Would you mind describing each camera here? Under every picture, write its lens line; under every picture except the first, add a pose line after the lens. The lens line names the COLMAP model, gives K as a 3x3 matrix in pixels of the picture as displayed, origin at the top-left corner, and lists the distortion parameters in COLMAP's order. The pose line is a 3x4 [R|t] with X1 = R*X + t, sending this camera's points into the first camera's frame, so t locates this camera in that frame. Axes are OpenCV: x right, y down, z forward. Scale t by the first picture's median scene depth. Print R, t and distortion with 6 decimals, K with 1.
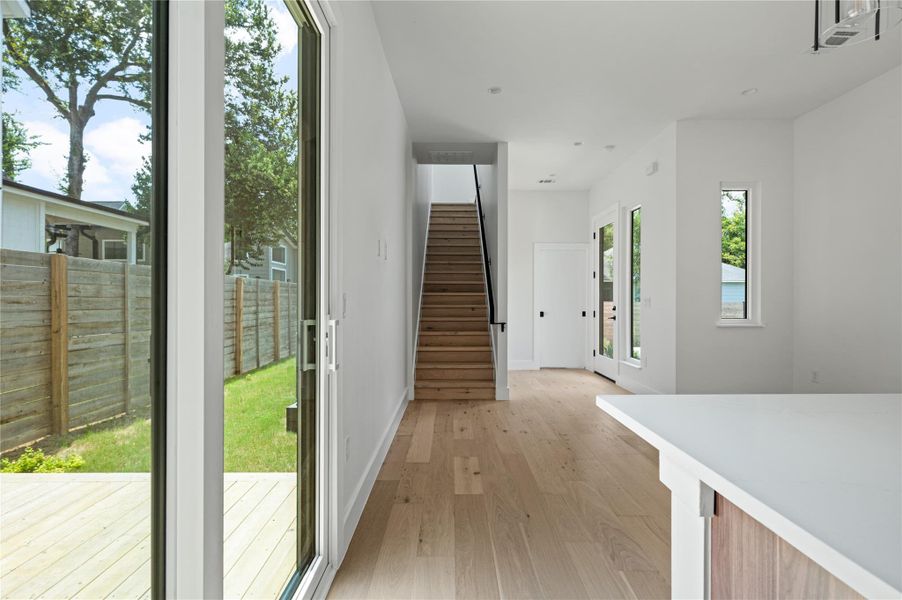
lens RADIAL K [[415.8, 0, 453.8], [0, 415.8, 300.6], [0, 0, 1]] dist [0.002429, -0.000378]
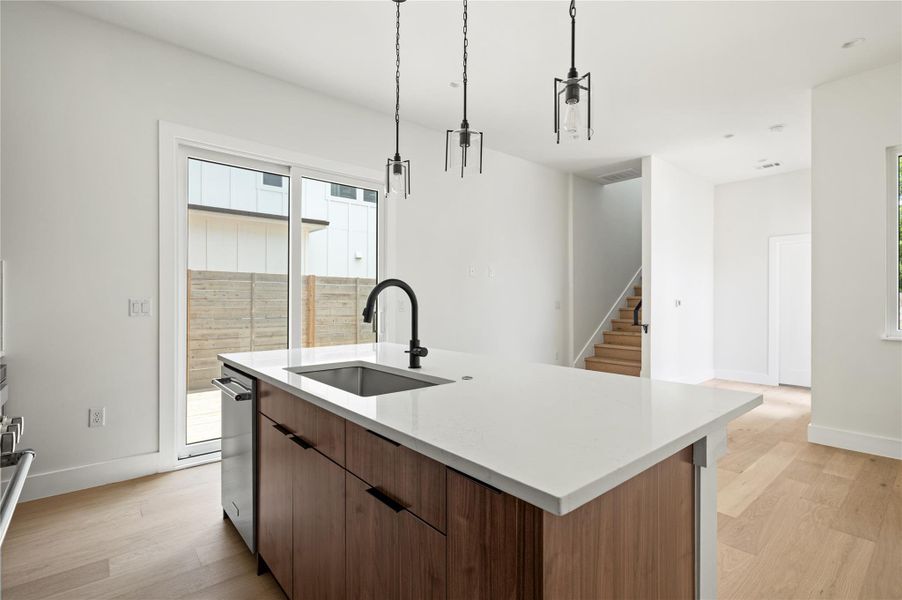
lens RADIAL K [[426.1, 0, 455.6], [0, 426.1, 302.1], [0, 0, 1]] dist [0.001820, -0.001143]
pose [[0.645299, 0.002599, -0.763926, 0.844755], [-0.003969, 0.999992, 0.000050, -0.004329], [0.763920, 0.003000, 0.645304, -0.107868]]
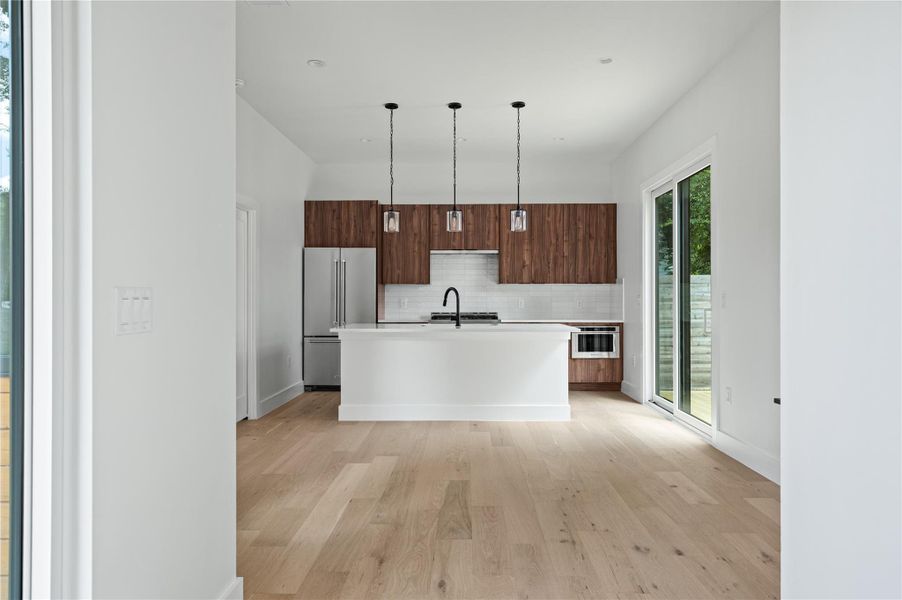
lens RADIAL K [[556.6, 0, 448.6], [0, 556.6, 300.5], [0, 0, 1]] dist [0.004370, -0.004551]
pose [[-0.999310, 0.001423, 0.037108, 0.386776], [0.001688, 0.999973, 0.007111, -0.005142], [-0.037097, 0.007169, -0.999286, 1.715042]]
